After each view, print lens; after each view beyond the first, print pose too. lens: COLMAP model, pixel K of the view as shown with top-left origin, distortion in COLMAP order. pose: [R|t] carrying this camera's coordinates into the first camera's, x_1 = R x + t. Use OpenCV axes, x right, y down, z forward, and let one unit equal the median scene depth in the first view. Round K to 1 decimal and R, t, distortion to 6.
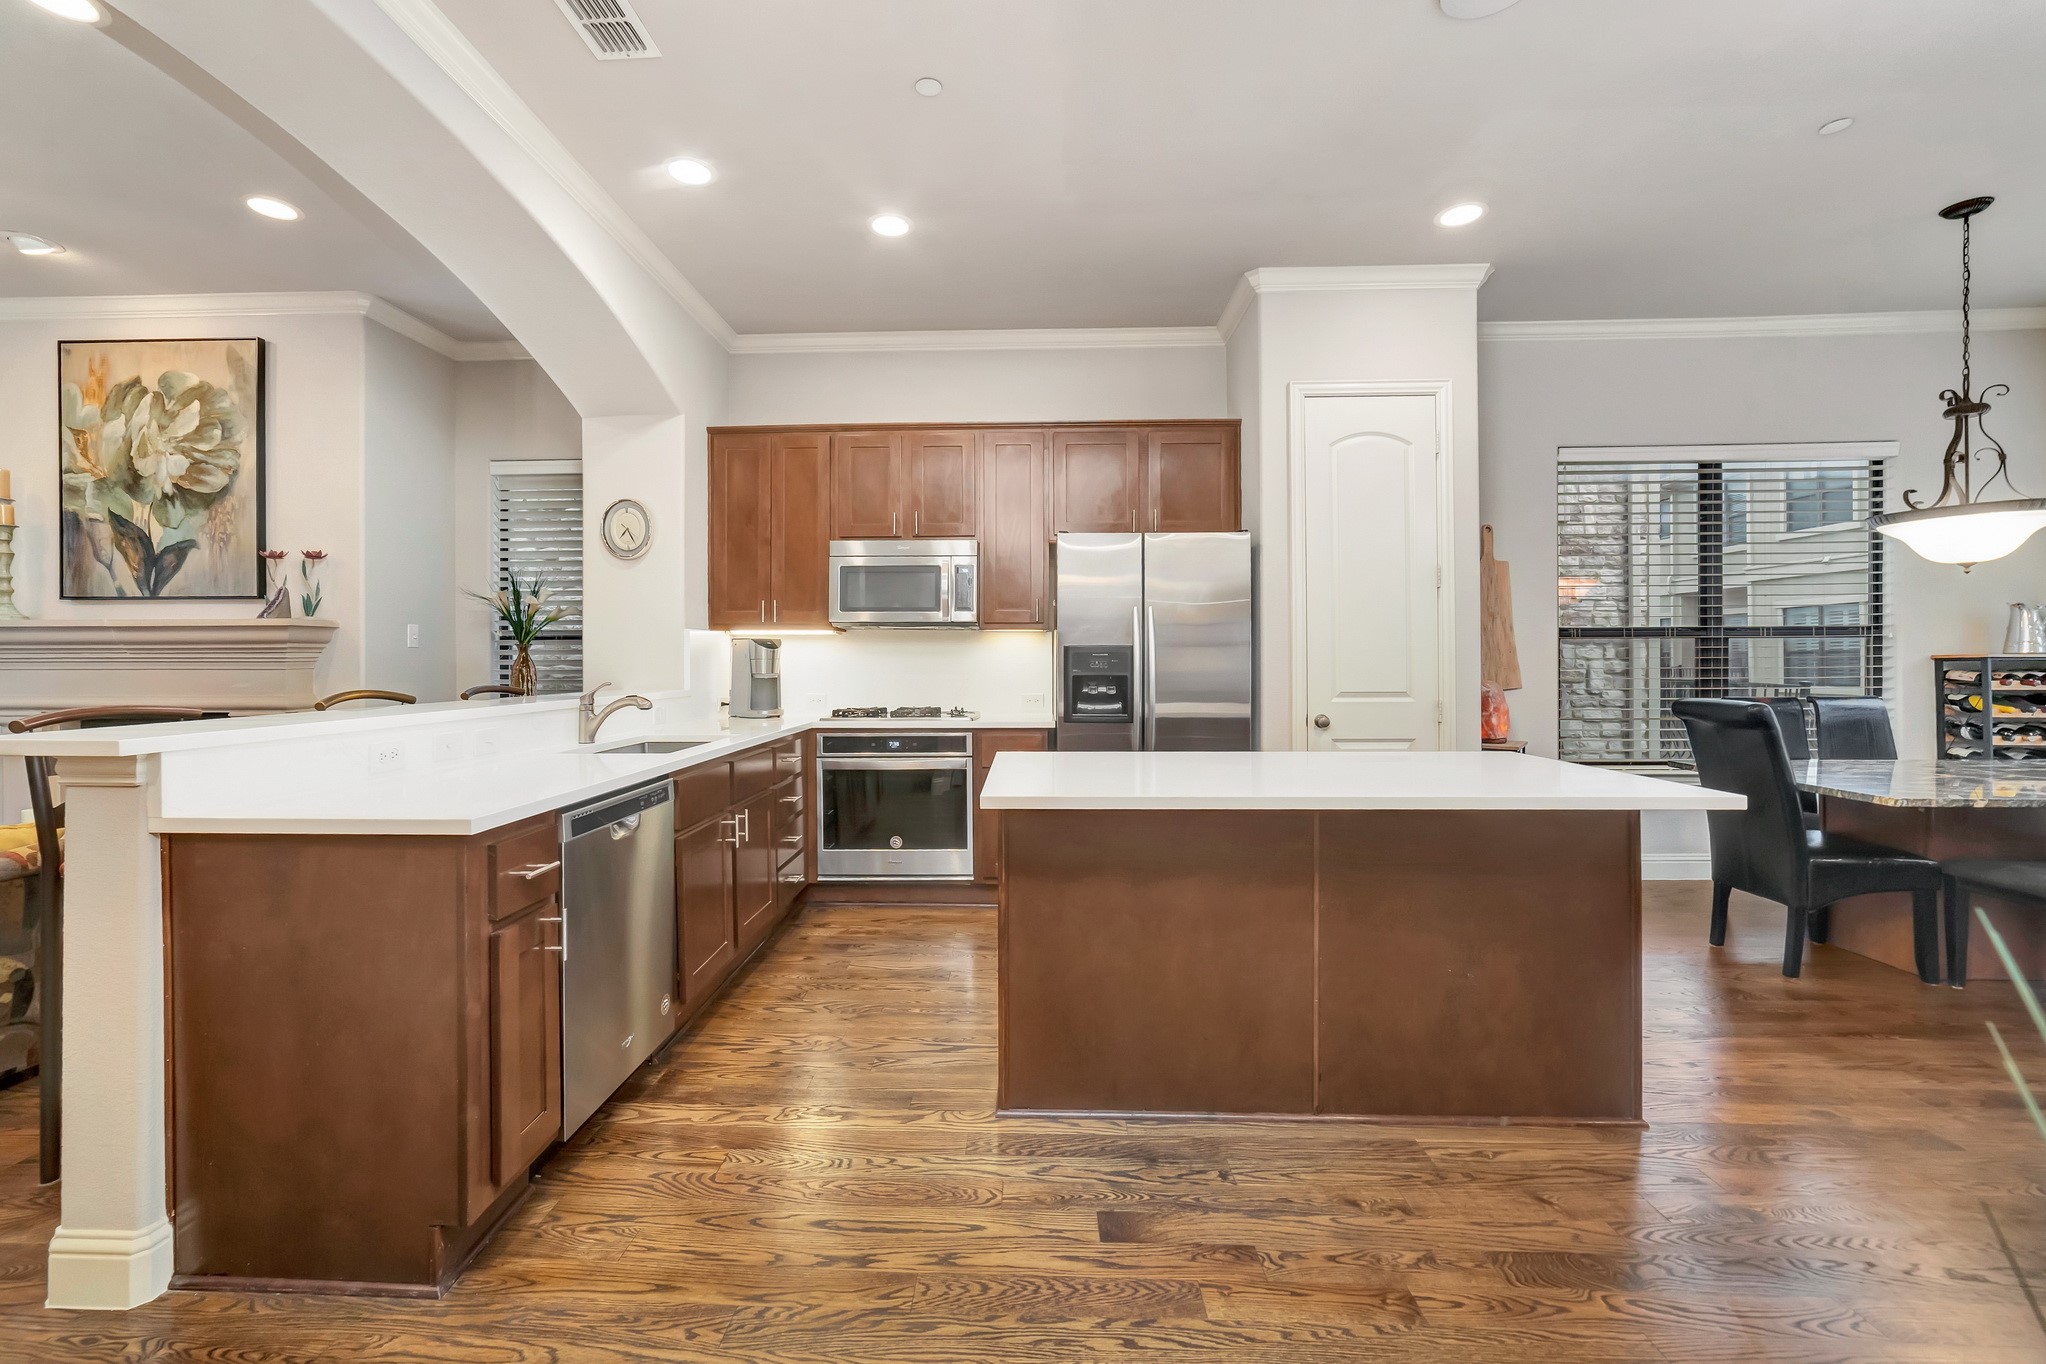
lens RADIAL K [[849.0, 0, 992.0], [0, 849.0, 657.6], [0, 0, 1]] dist [-0.015177, 0.007532]
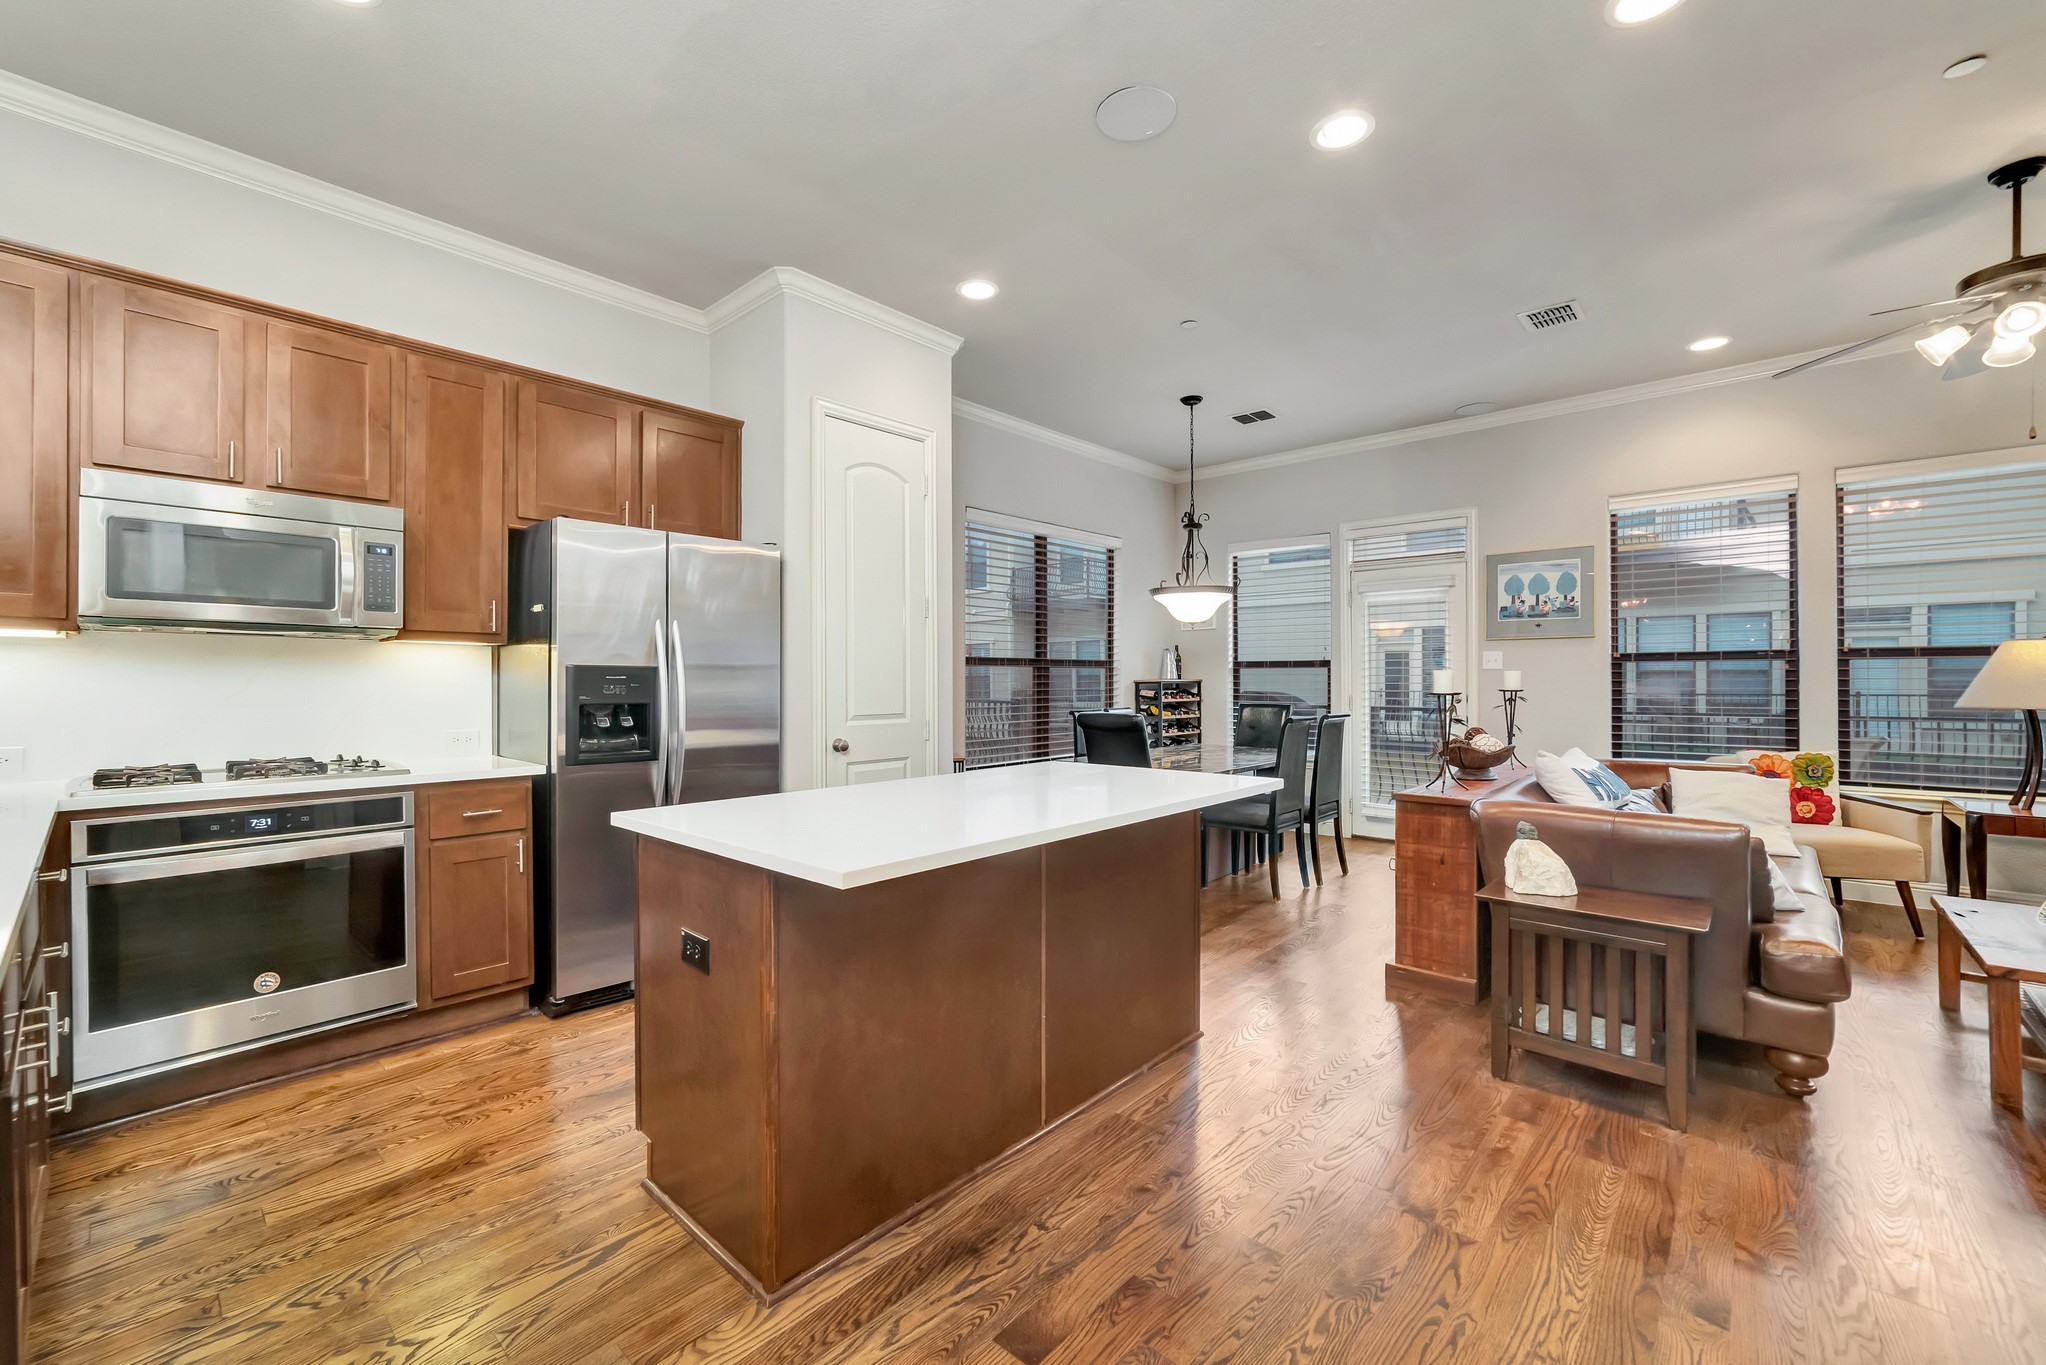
lens RADIAL K [[838.2, 0, 1010.6], [0, 838.2, 679.2], [0, 0, 1]] dist [-0.013563, 0.004230]
pose [[0.640936, 0.003198, 0.767587, -0.225581], [-0.001164, 0.999994, -0.003194, 0.000461], [-0.767593, 0.001153, 0.640936, 0.204191]]
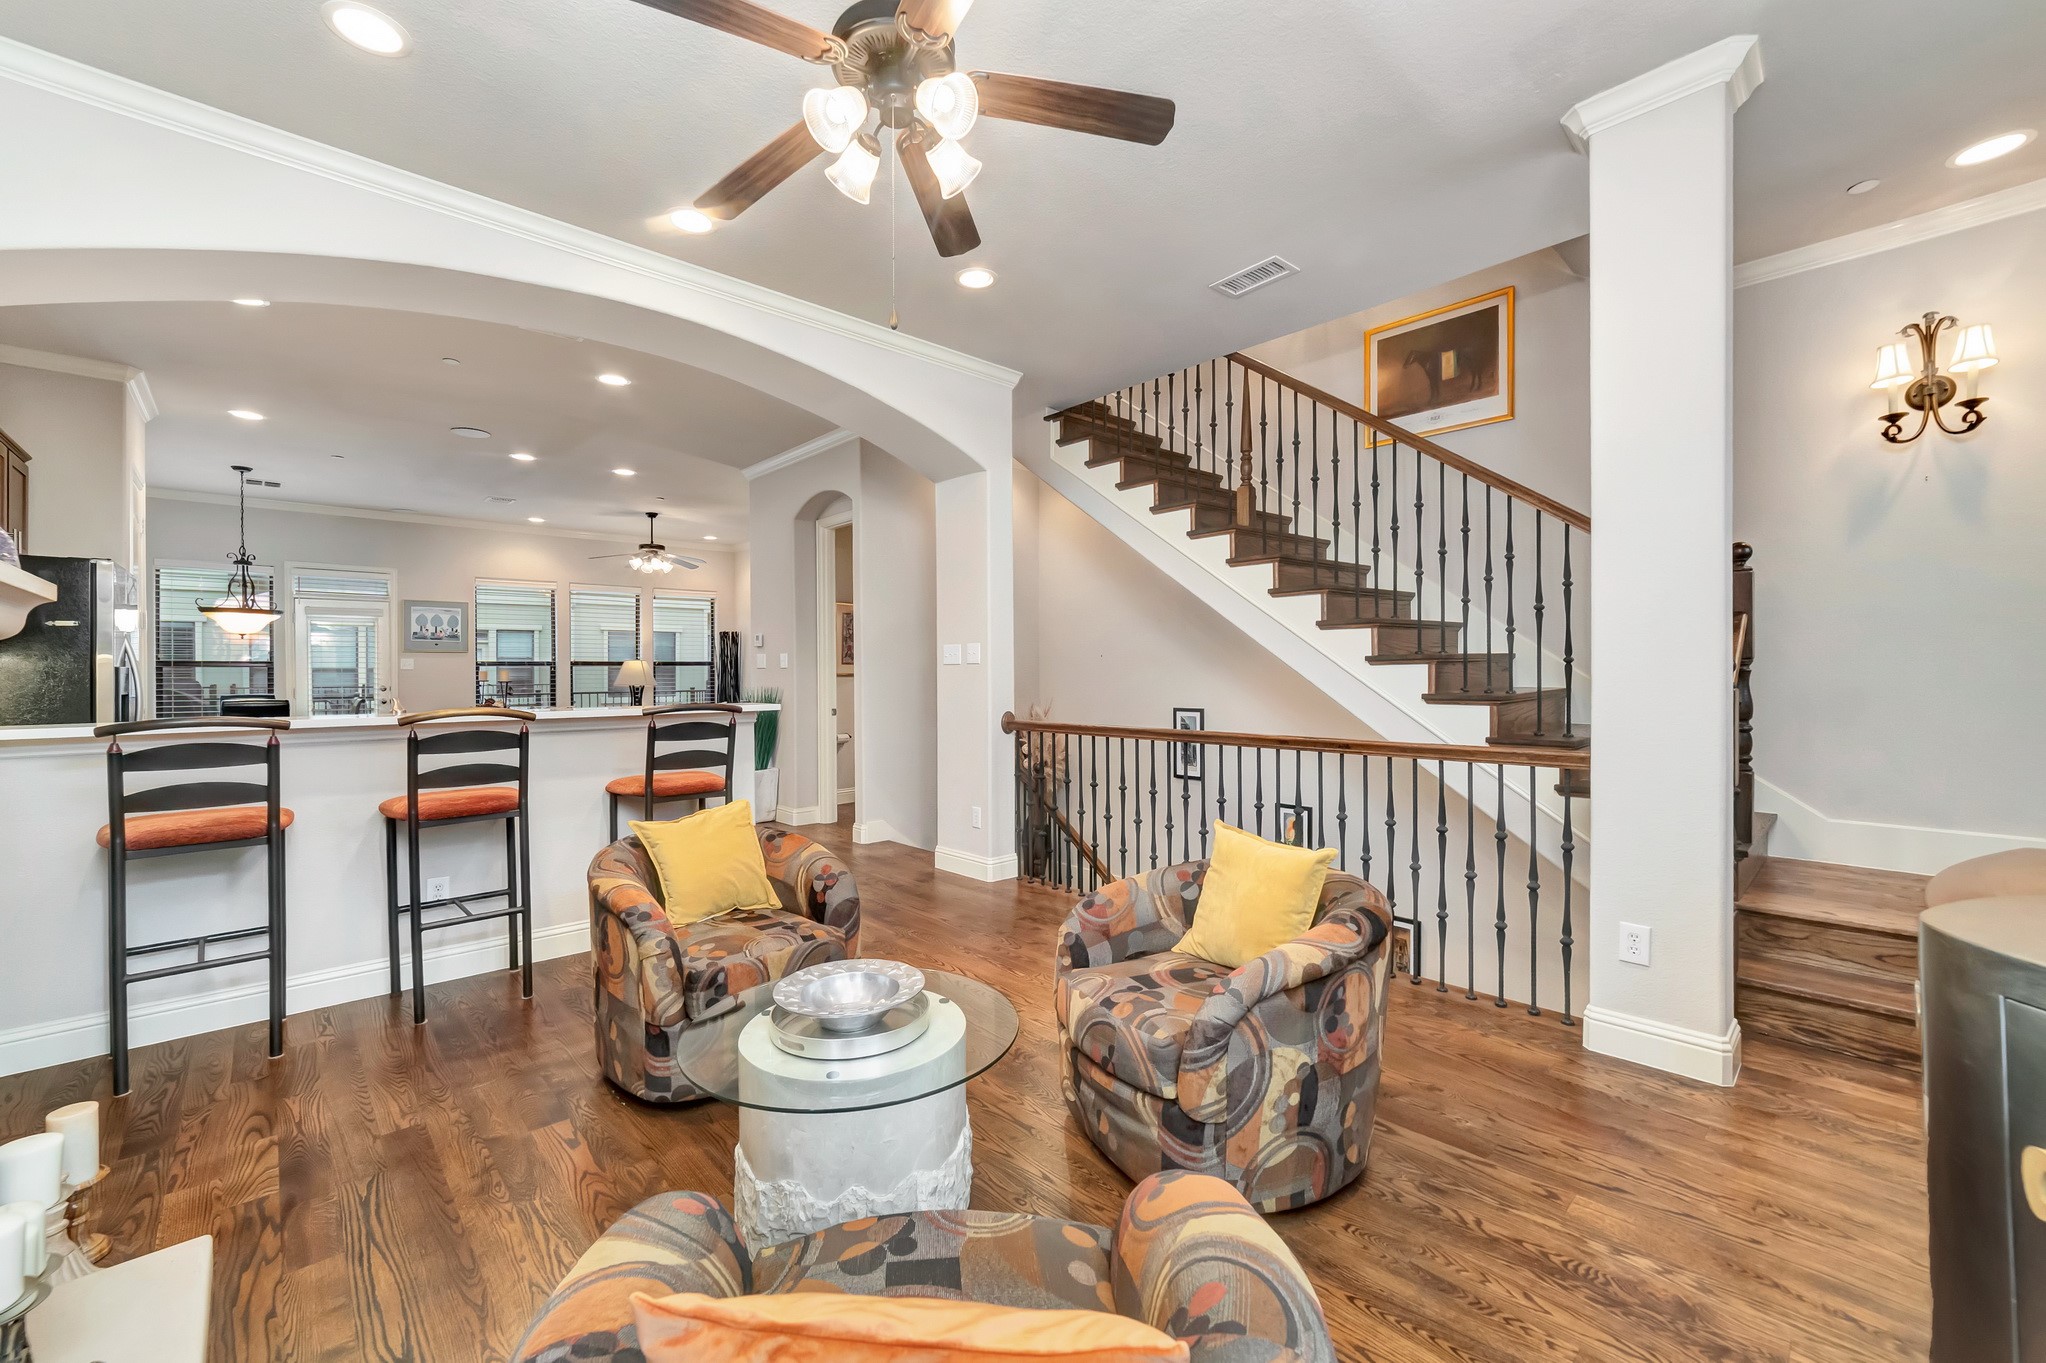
lens RADIAL K [[813.4, 0, 1000.1], [0, 813.4, 681.5], [0, 0, 1]] dist [-0.012650, 0.005254]
pose [[-0.706039, -0.002605, 0.708169, -1.357218], [0.004298, 0.999959, 0.007963, 0.000668], [-0.708160, 0.008666, -0.705998, 0.890580]]
